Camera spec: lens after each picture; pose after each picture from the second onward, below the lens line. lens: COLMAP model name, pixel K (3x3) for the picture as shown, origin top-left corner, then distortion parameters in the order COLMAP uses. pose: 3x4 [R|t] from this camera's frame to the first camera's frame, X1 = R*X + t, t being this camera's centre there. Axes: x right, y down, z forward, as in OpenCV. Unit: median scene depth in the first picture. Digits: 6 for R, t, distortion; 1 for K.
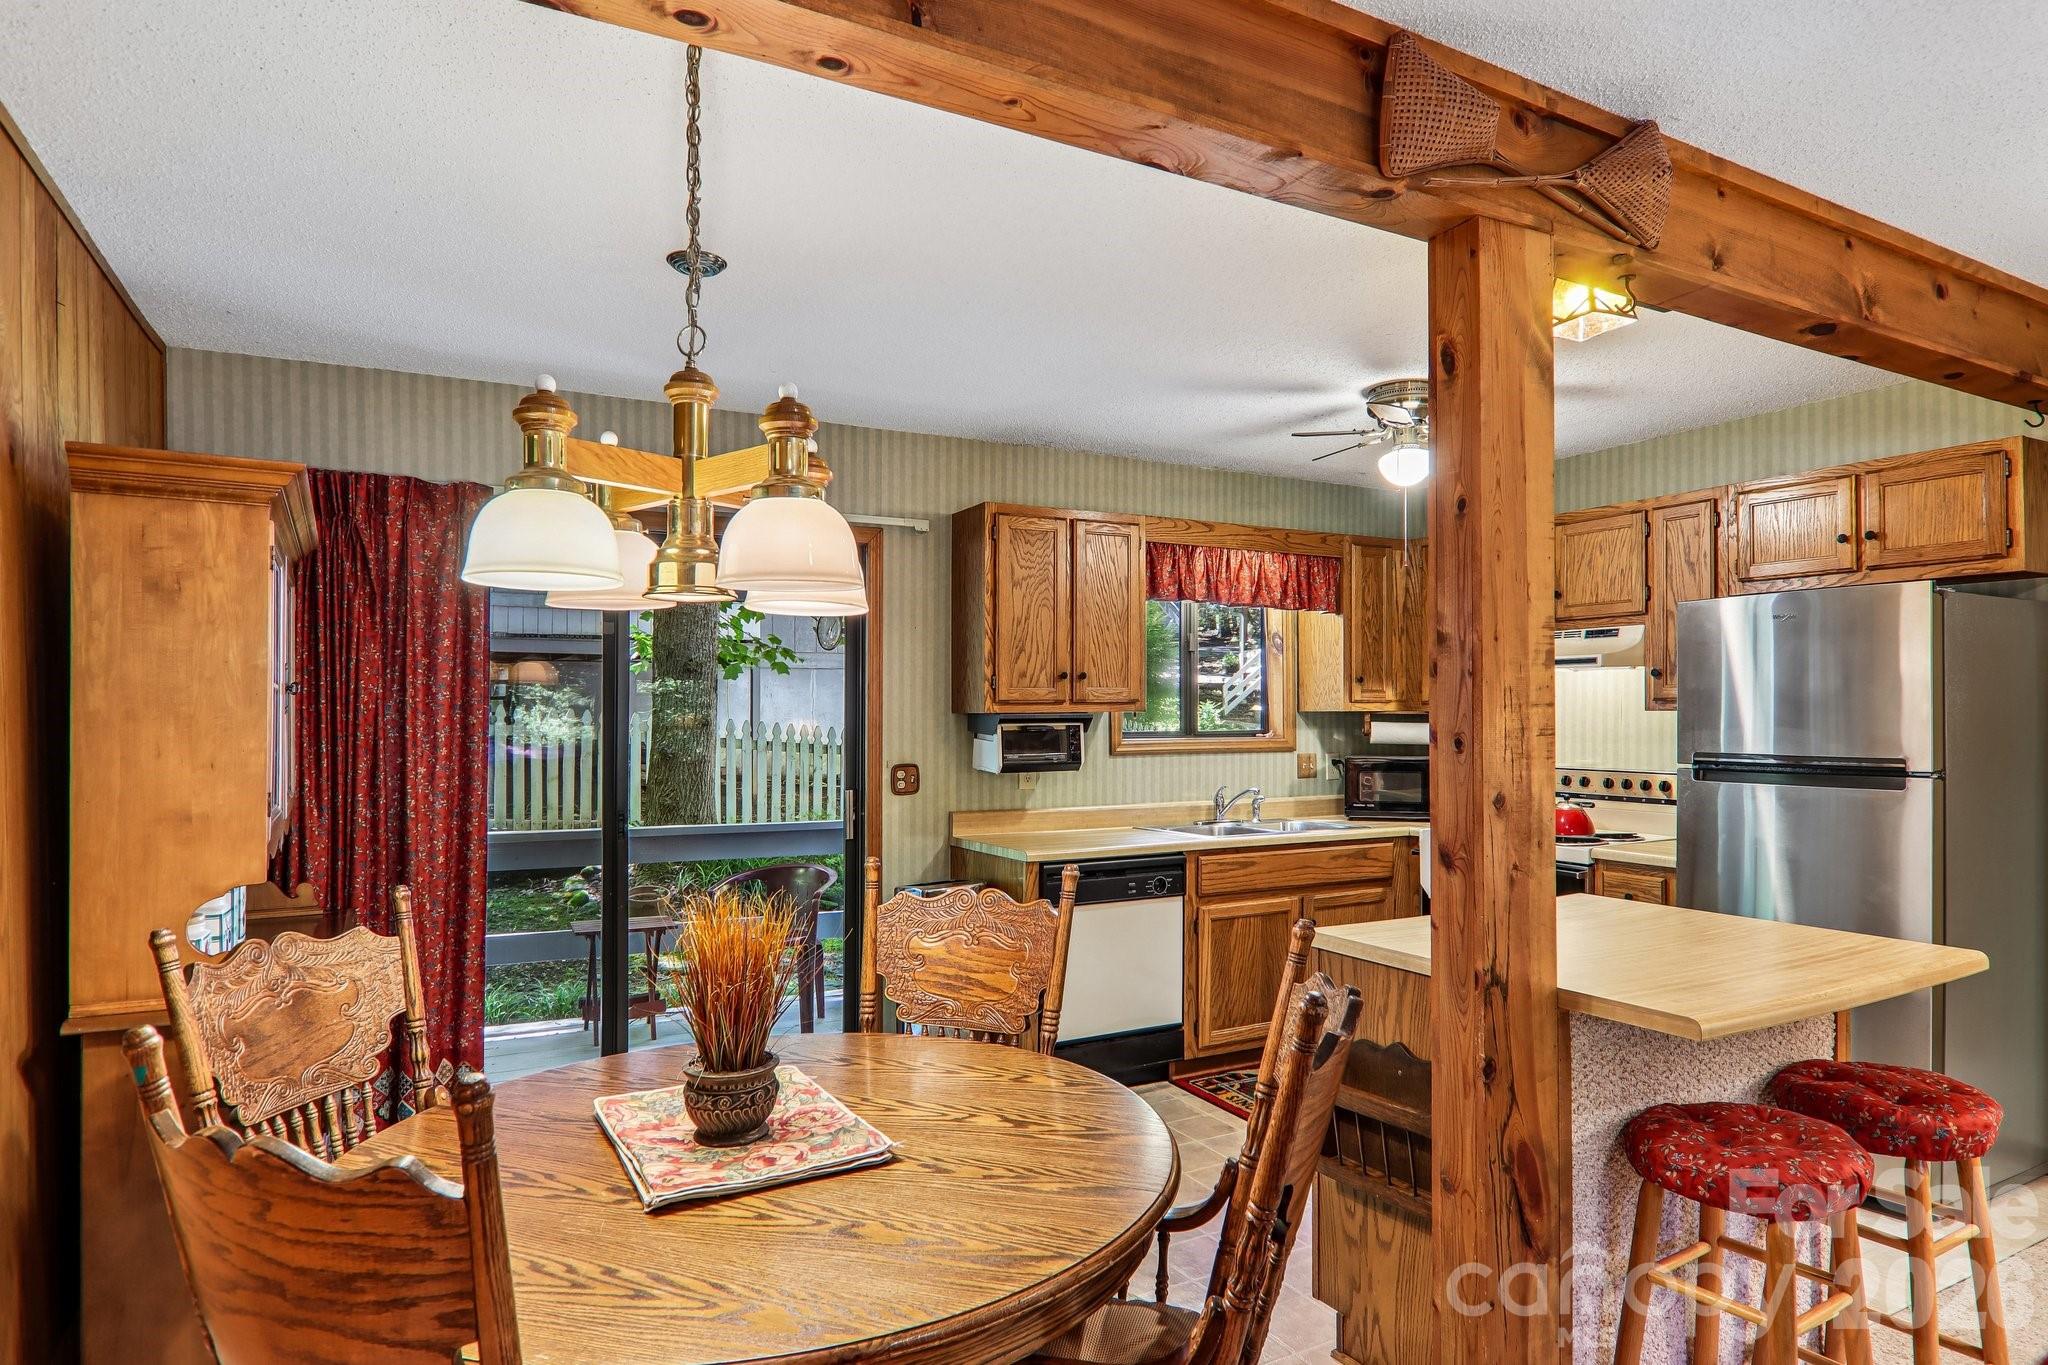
lens RADIAL K [[1156.9, 0, 1023.5], [0, 1156.9, 723.7], [0, 0, 1]] dist [0.006219, -0.019052]
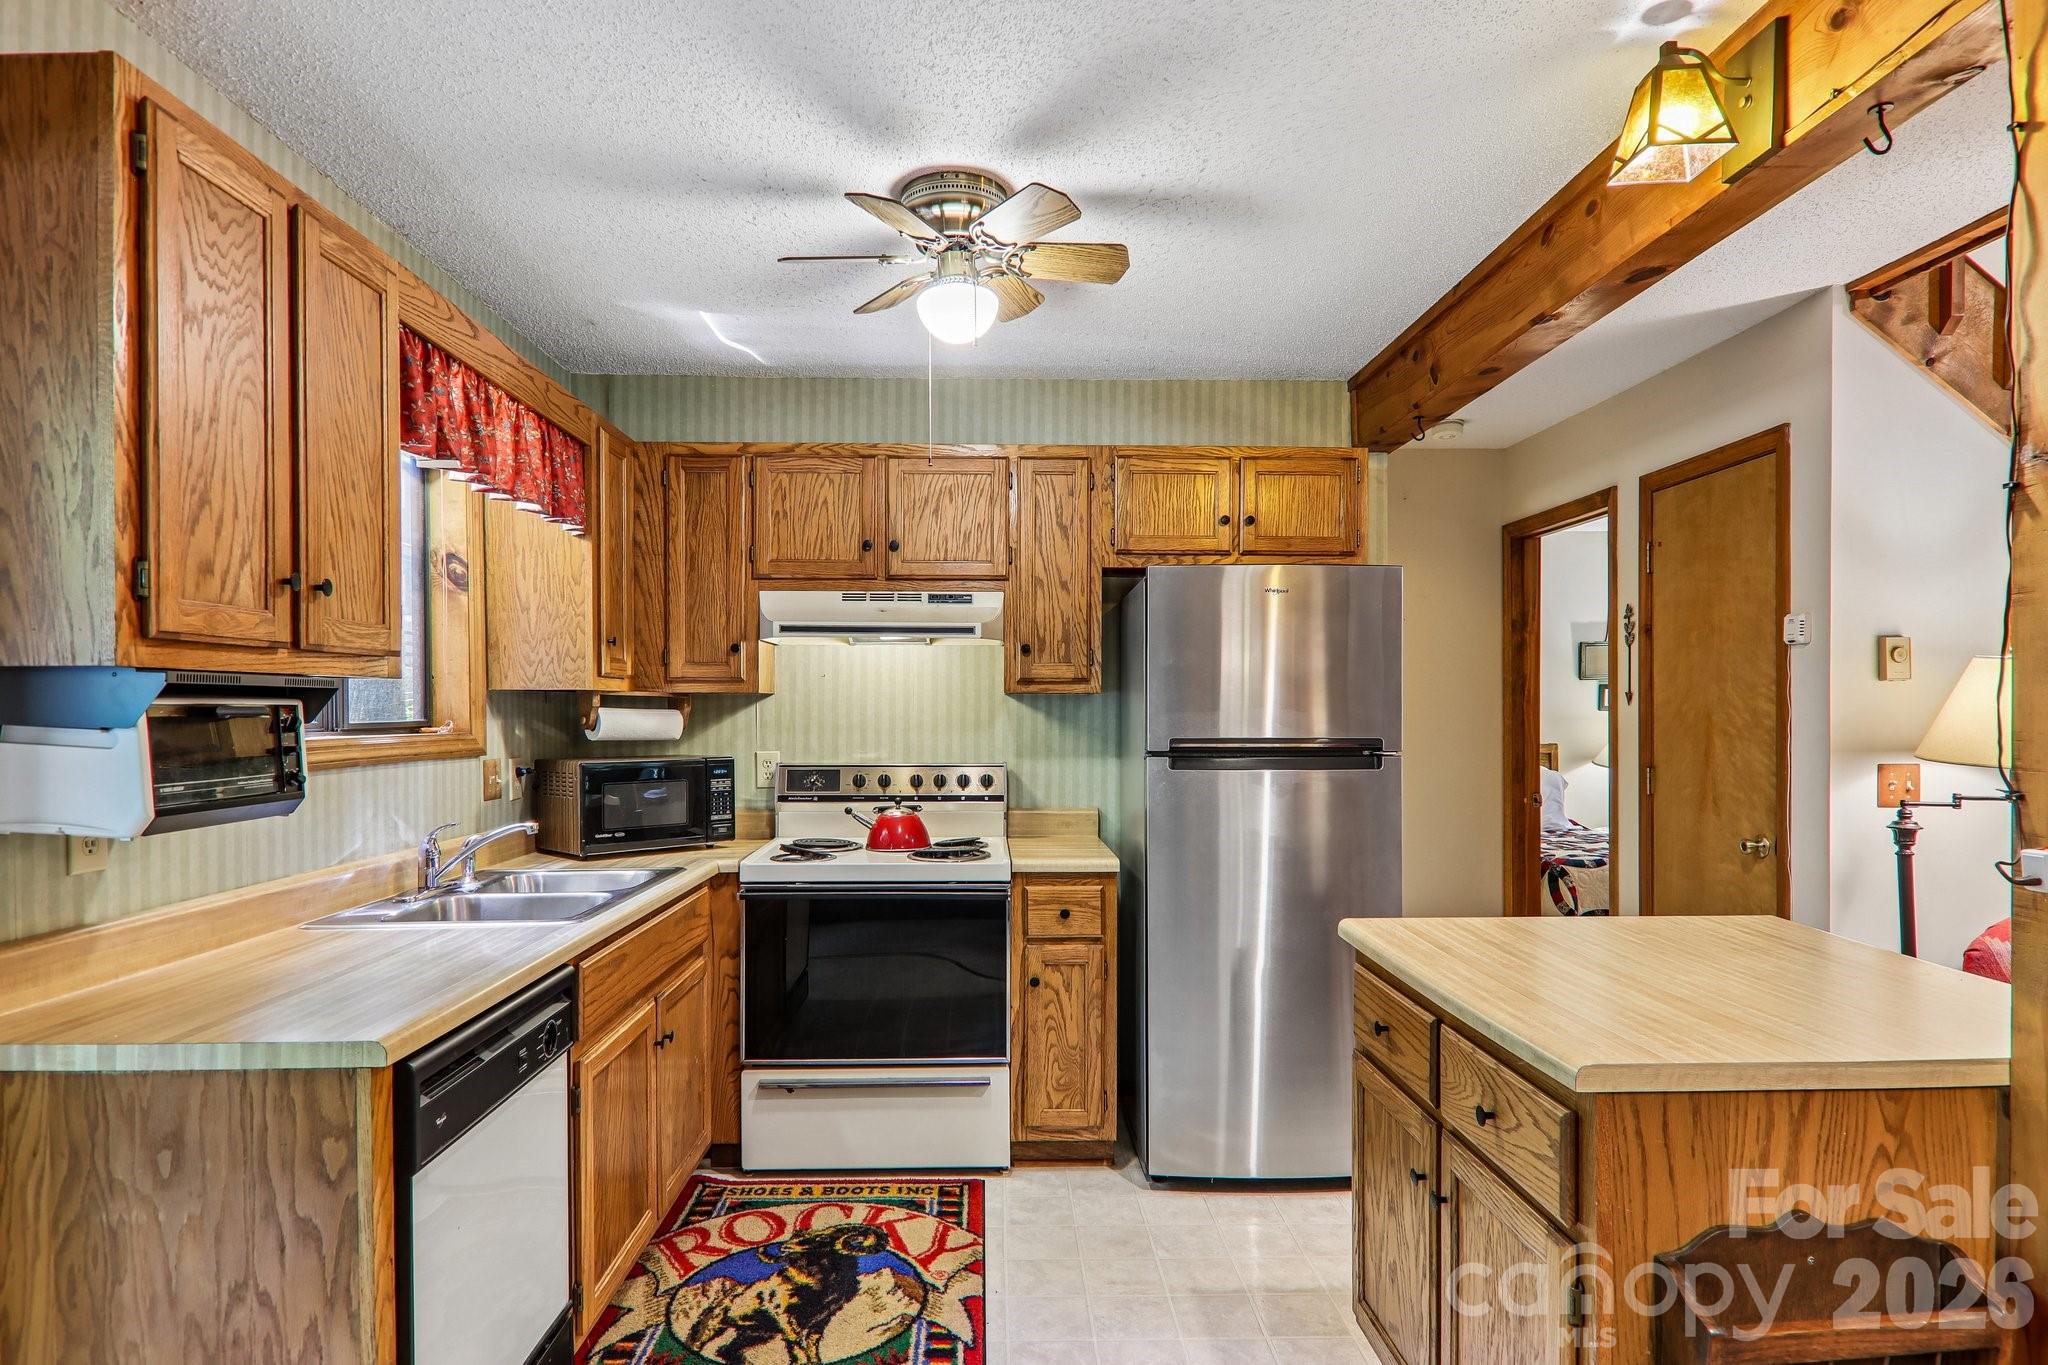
lens RADIAL K [[1158.7, 0, 1020.2], [0, 1158.7, 719.4], [0, 0, 1]] dist [0.007179, -0.001456]
pose [[0.447737, -0.002782, 0.894161, -0.213867], [0.007251, 0.999974, -0.000520, 0.008408], [-0.894136, 0.006716, 0.447745, 0.585935]]
